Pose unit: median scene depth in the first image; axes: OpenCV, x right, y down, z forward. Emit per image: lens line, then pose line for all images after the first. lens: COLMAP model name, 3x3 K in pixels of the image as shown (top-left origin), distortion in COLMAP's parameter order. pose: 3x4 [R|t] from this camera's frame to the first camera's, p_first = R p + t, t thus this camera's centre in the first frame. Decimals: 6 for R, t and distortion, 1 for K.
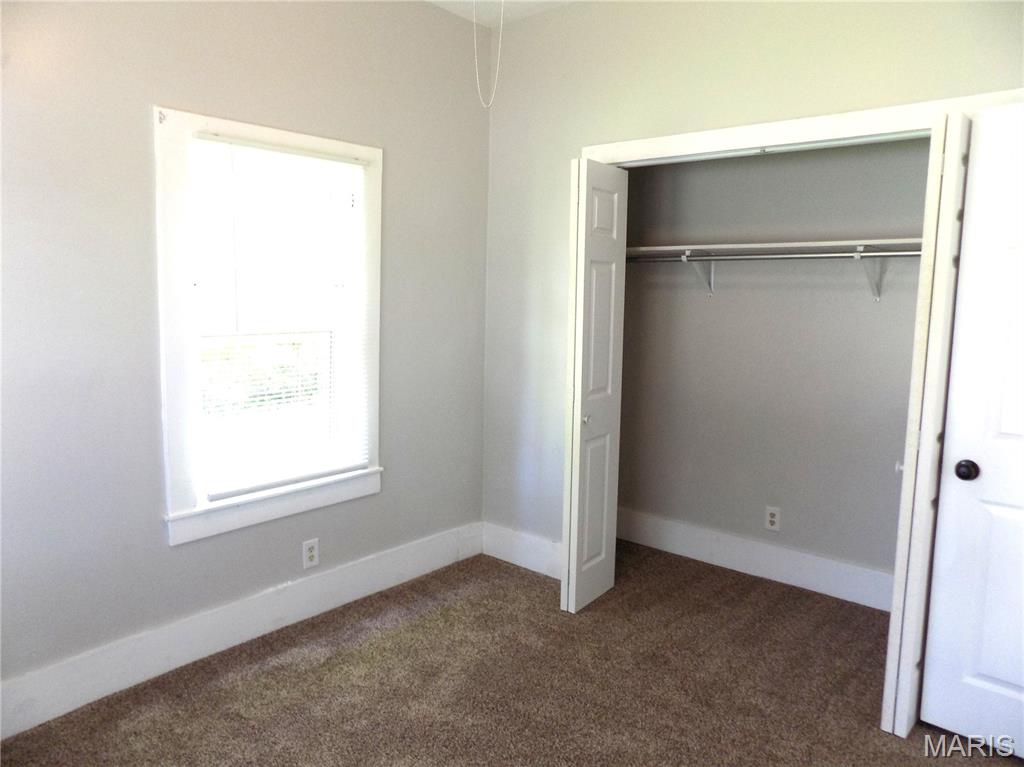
lens RADIAL K [[703.6, 0, 512.0], [0, 703.6, 383.5], [0, 0, 1]] dist [-0.043030, 0.003209]
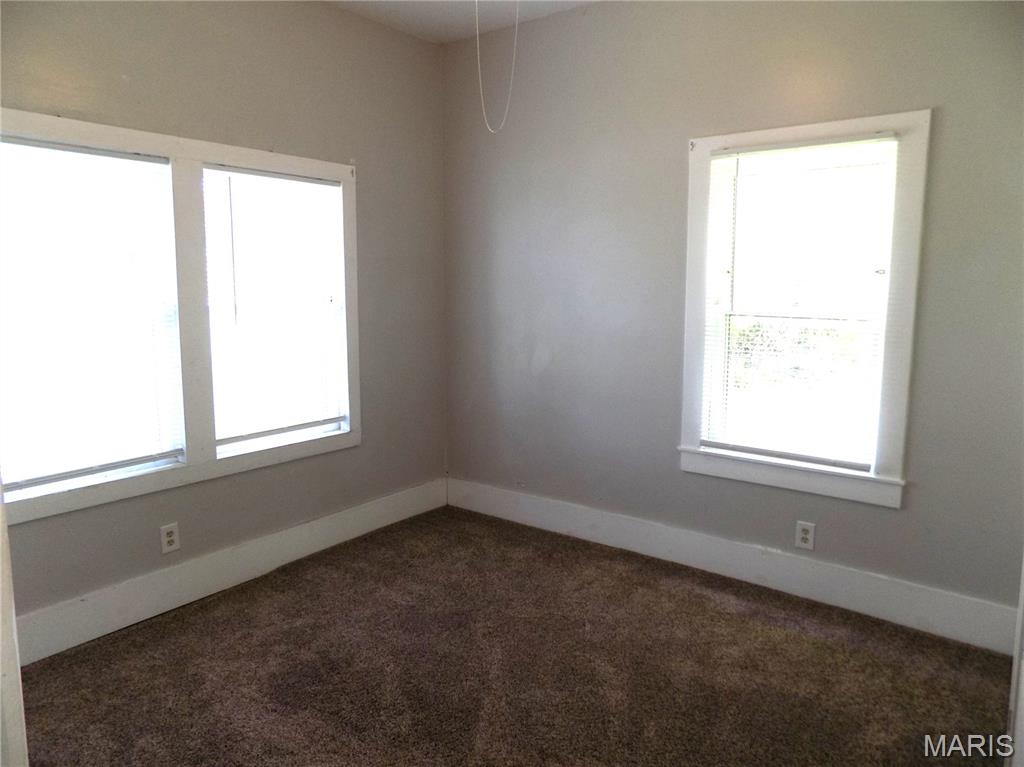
lens RADIAL K [[692.1, 0, 509.5], [0, 692.1, 374.9], [0, 0, 1]] dist [-0.037162, 0.001690]
pose [[0.044911, 0.119179, -0.991857, 0.671693], [-0.136960, 0.984218, 0.112059, -0.040175], [0.989558, 0.130812, 0.060525, 0.497709]]
